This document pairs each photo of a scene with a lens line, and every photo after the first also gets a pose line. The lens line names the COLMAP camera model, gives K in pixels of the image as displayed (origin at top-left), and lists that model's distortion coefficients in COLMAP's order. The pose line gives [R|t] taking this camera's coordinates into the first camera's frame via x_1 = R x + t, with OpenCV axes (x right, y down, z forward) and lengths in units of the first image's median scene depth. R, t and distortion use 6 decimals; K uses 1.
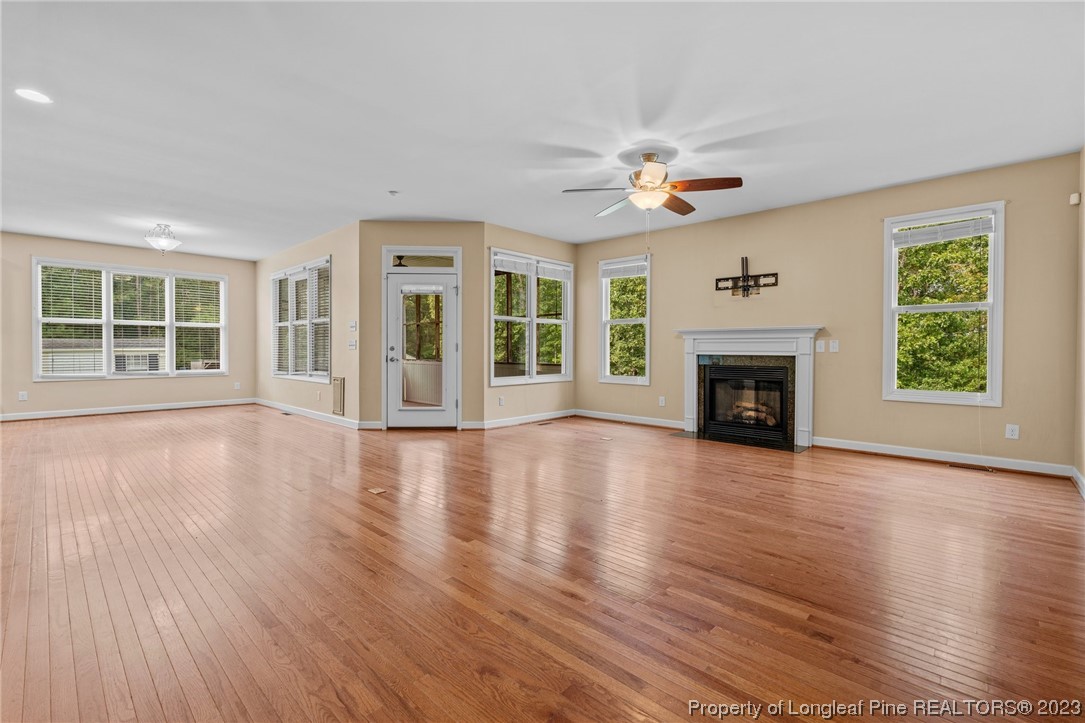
lens RADIAL K [[479.5, 0, 531.1], [0, 479.5, 354.7], [0, 0, 1]] dist [-0.008653, 0.000016]
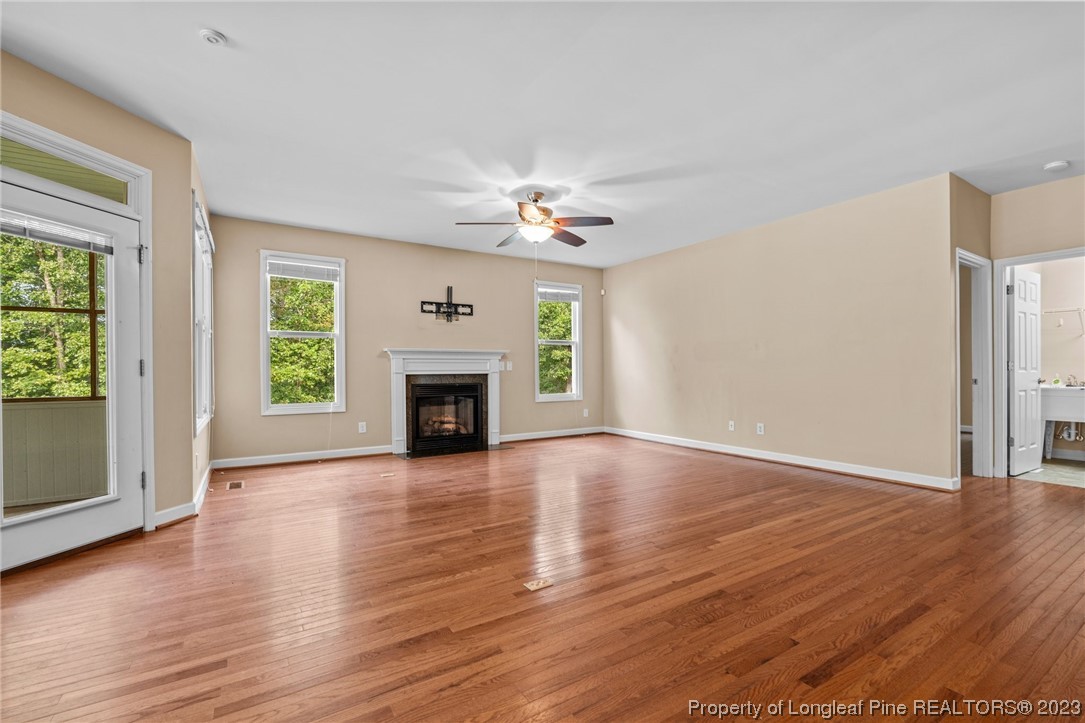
lens RADIAL K [[479.5, 0, 562.0], [0, 479.5, 368.6], [0, 0, 1]] dist [-0.001055, -0.000125]
pose [[0.221583, -0.003534, 0.975135, -0.584516], [0.017790, 0.999842, -0.000419, -0.006627], [-0.974979, 0.017441, 0.221611, 0.496966]]
